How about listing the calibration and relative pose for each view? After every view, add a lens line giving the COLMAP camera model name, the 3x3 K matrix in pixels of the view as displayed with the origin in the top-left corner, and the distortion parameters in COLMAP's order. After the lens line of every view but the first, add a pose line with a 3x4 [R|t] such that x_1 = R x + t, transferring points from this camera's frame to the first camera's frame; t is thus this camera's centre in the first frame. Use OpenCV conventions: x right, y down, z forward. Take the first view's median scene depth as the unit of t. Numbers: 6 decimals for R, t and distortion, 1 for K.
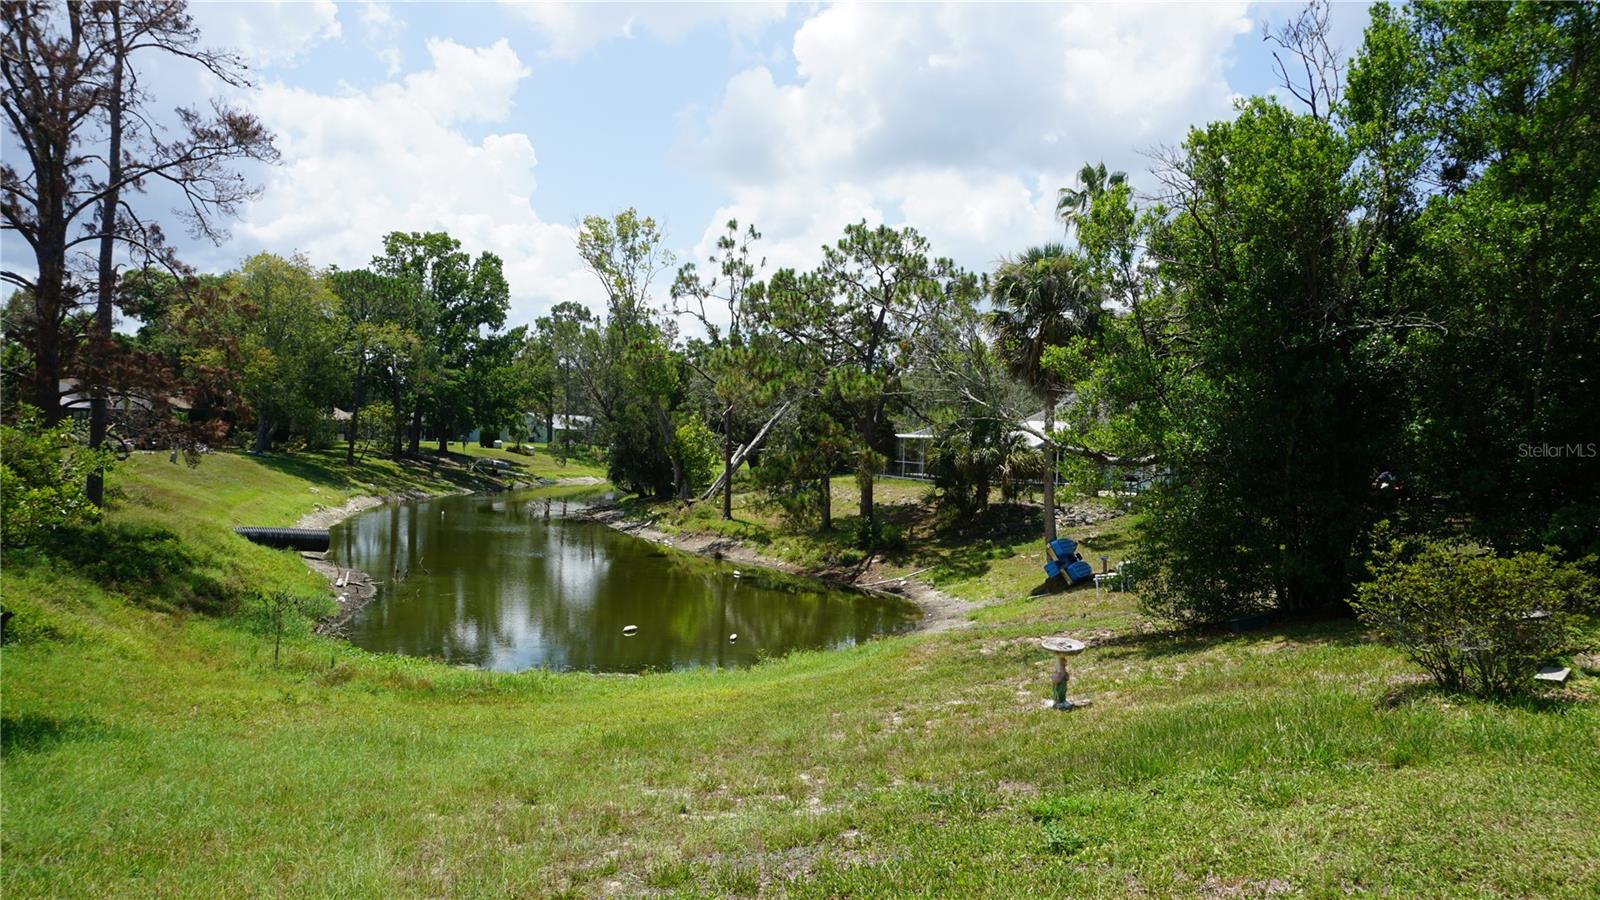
lens RADIAL K [[1082.1, 0, 805.0], [0, 1082.1, 470.6], [0, 0, 1]] dist [-0.102203, 0.048619]
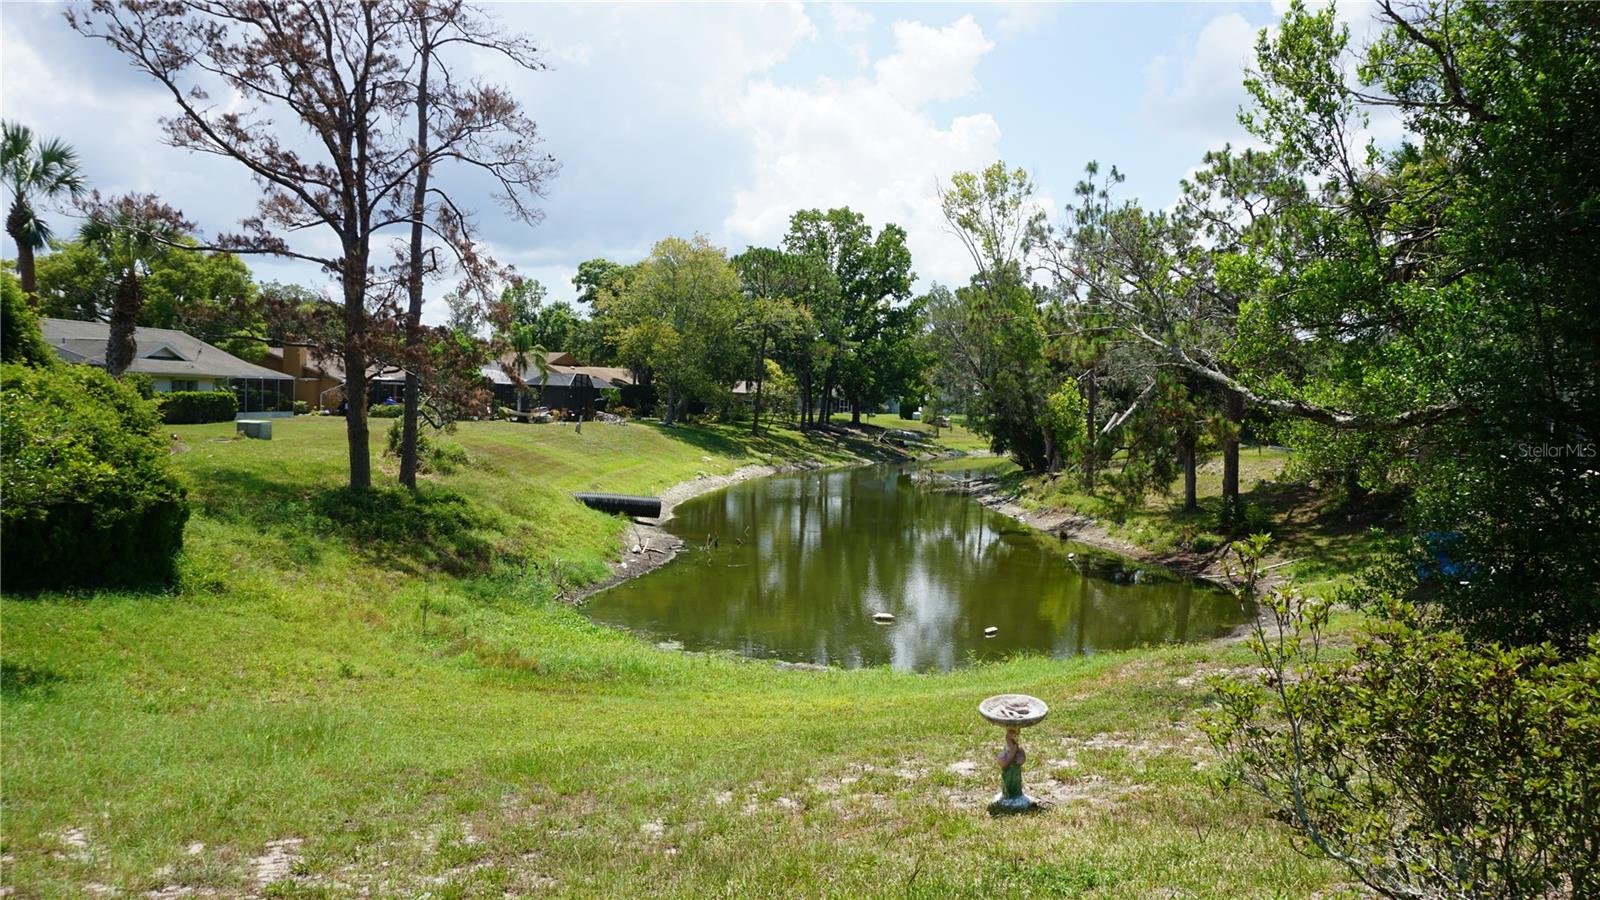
lens RADIAL K [[1079.9, 0, 821.9], [0, 1079.9, 463.0], [0, 0, 1]] dist [-0.089910, 0.038896]
pose [[0.909187, 0.011388, -0.416233, 0.110528], [-0.004050, 0.999821, 0.018508, 0.002498], [0.416369, -0.015142, 0.909070, 0.101259]]
